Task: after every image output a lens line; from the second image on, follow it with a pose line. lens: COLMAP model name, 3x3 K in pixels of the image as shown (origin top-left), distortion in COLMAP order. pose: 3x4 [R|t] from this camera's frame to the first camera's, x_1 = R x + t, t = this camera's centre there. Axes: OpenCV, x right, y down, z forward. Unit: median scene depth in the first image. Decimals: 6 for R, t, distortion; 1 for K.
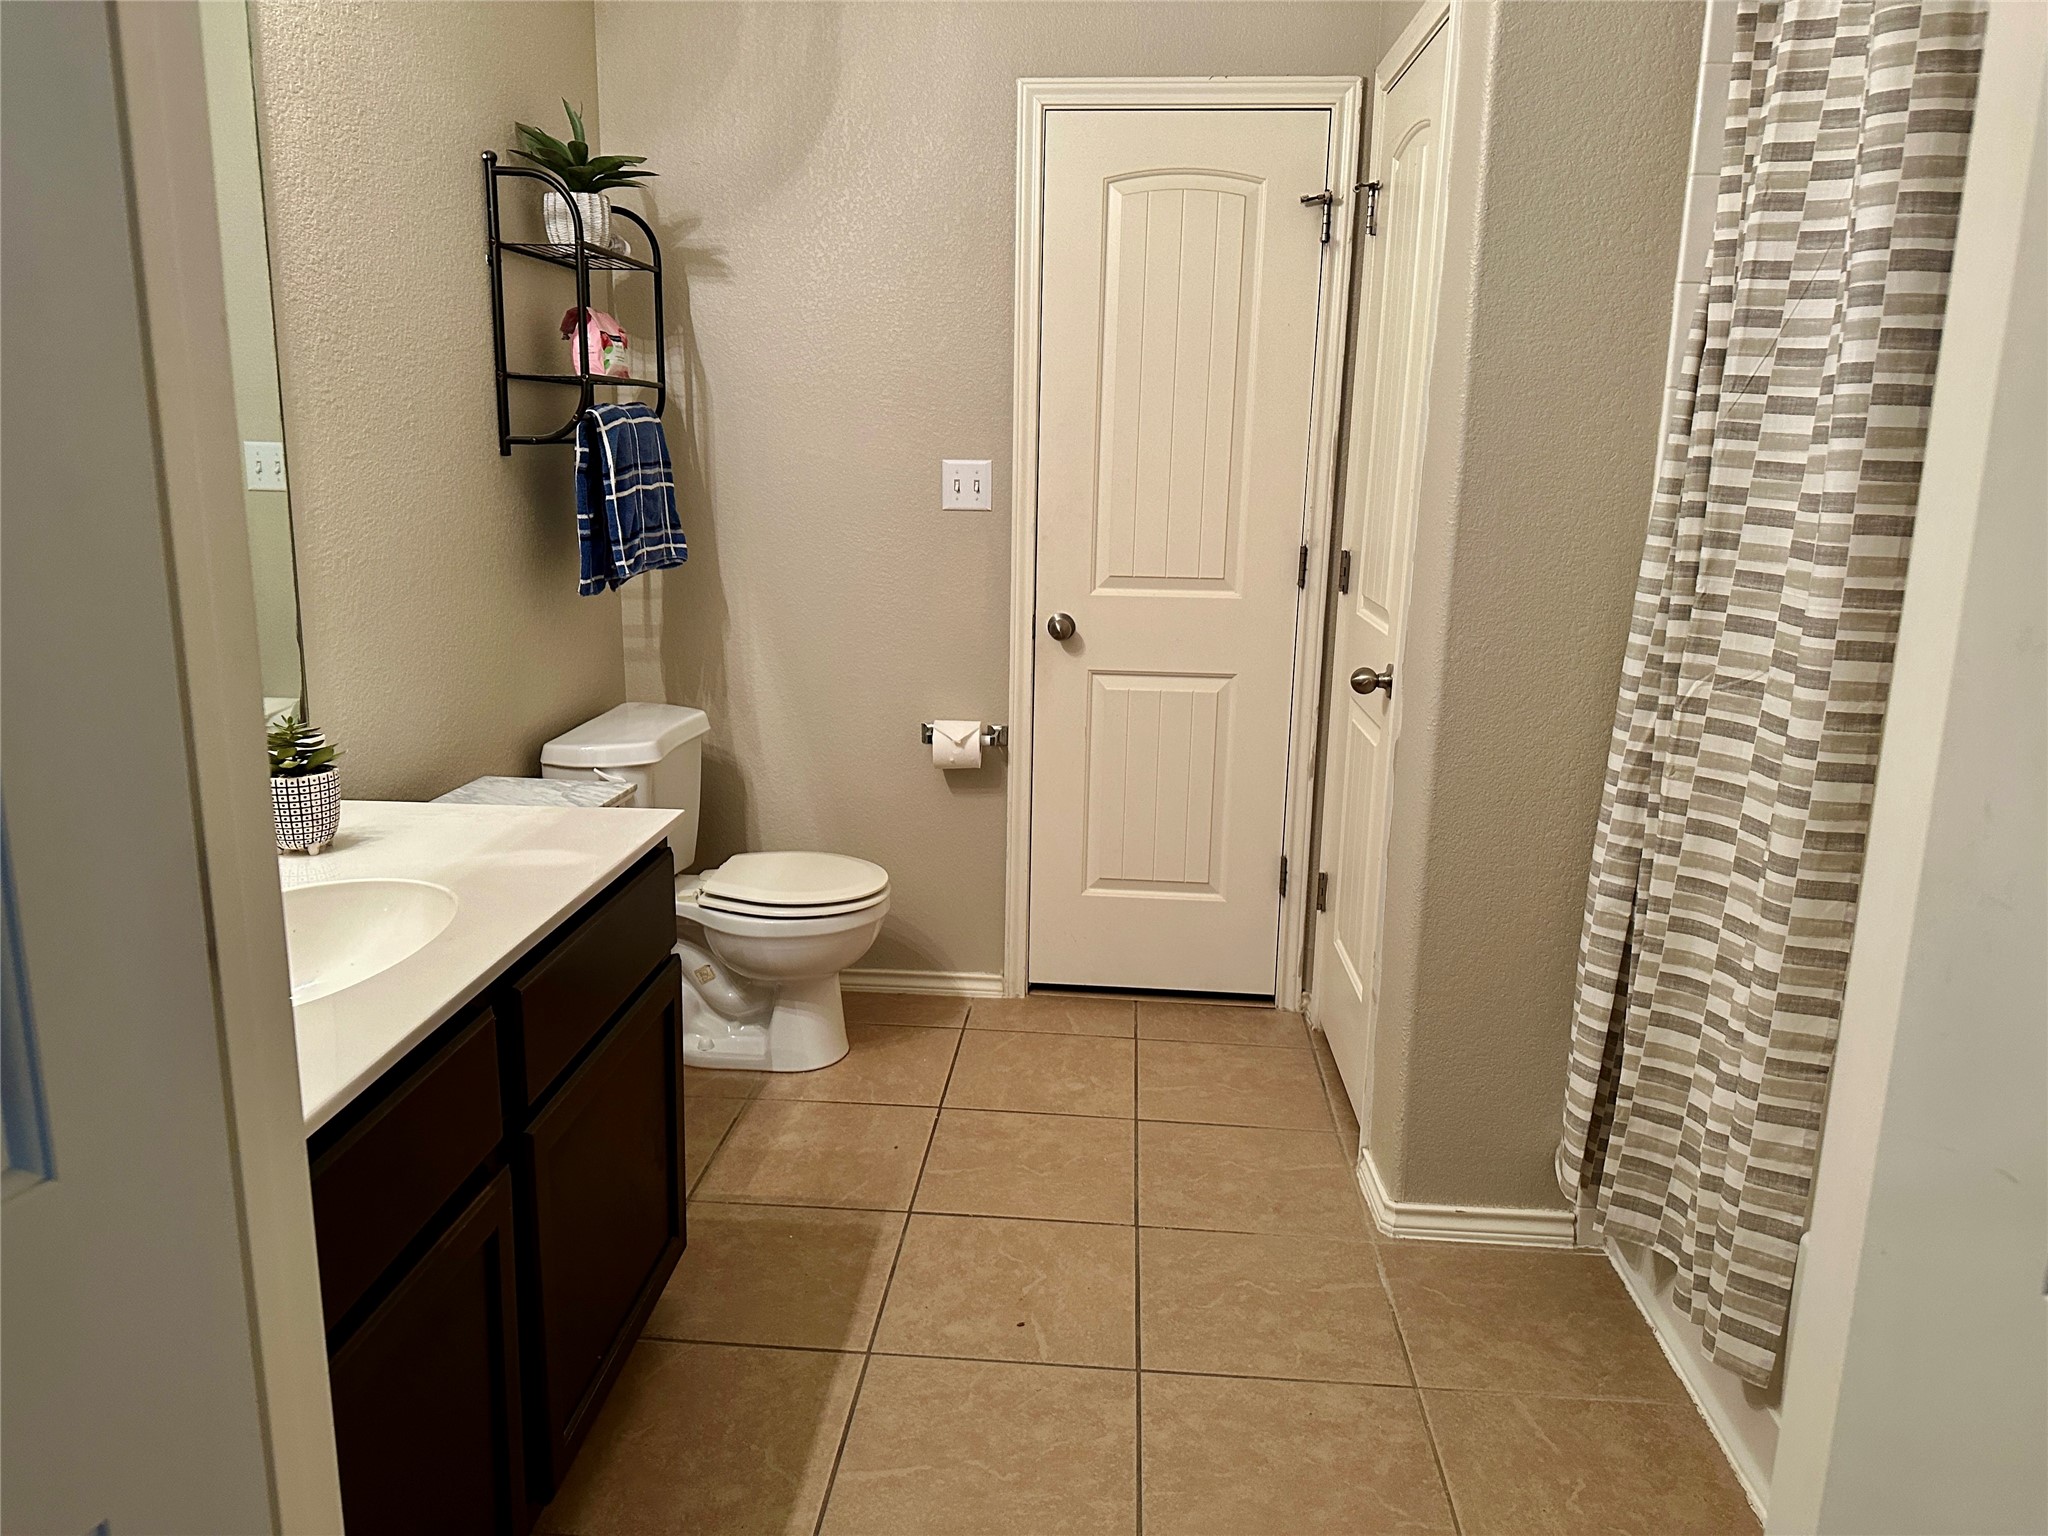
lens RADIAL K [[1449.1, 0, 1023.9], [0, 1449.1, 766.0], [0, 0, 1]] dist [-0.005577, 0.002109]
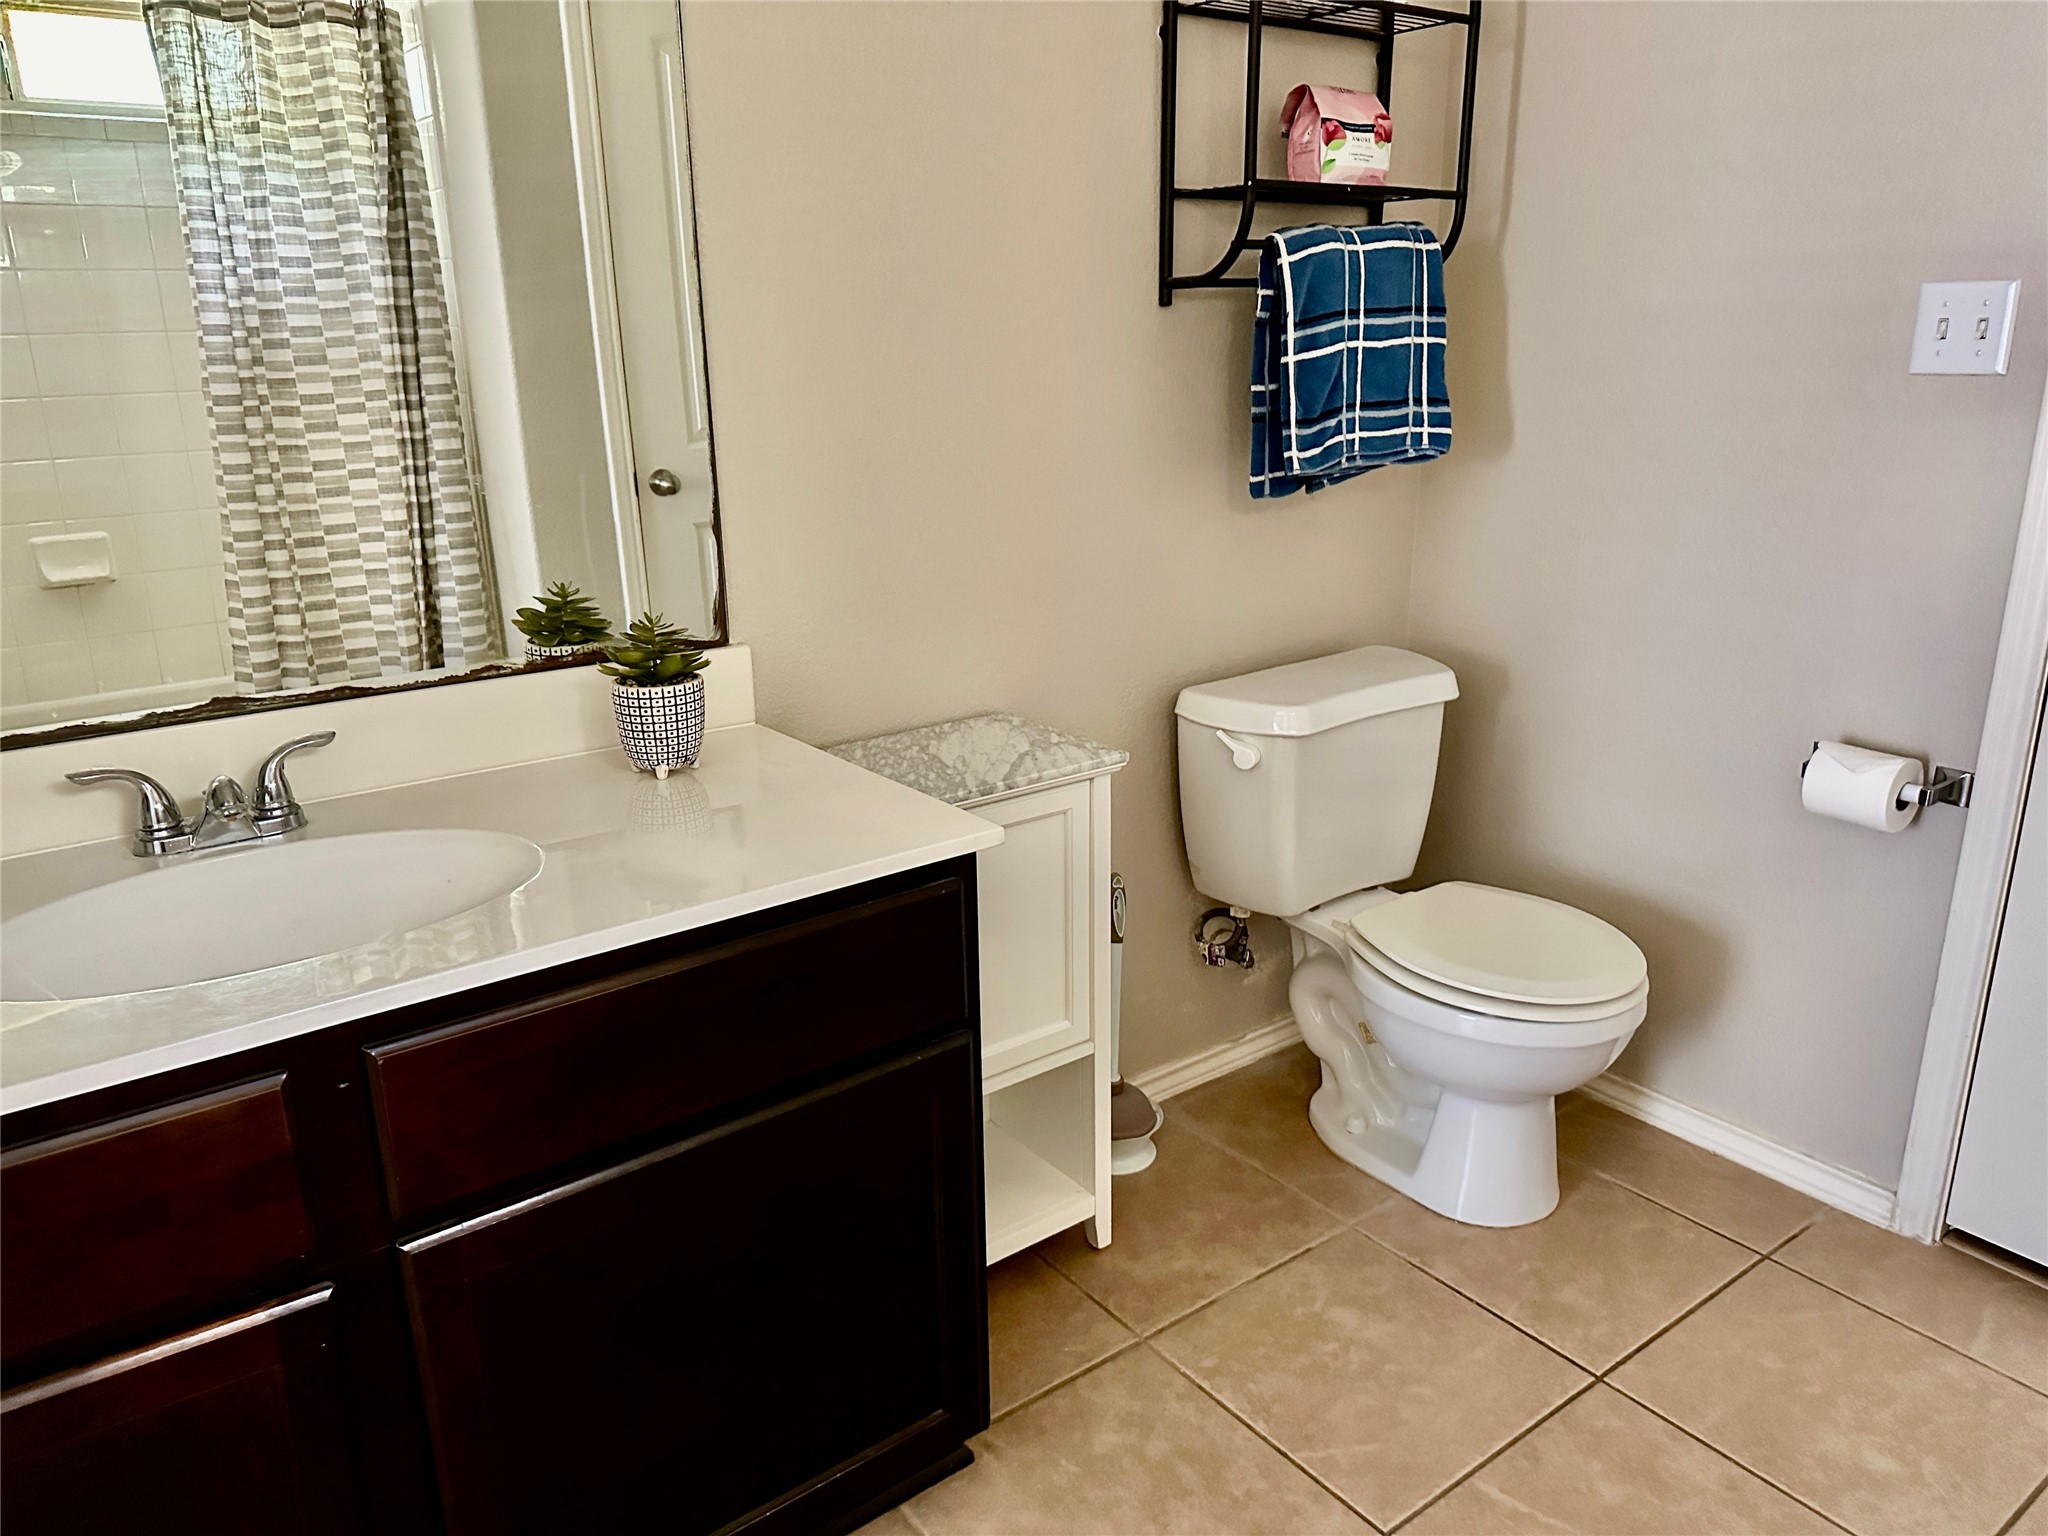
lens RADIAL K [[1437.0, 0, 1023.4], [0, 1437.0, 774.7], [0, 0, 1]] dist [0.034375, -0.041906]
pose [[0.637916, 0.198293, -0.744139, 0.192856], [-0.130668, 0.980141, 0.149166, -0.072602], [0.758940, 0.002080, 0.651157, 0.429408]]
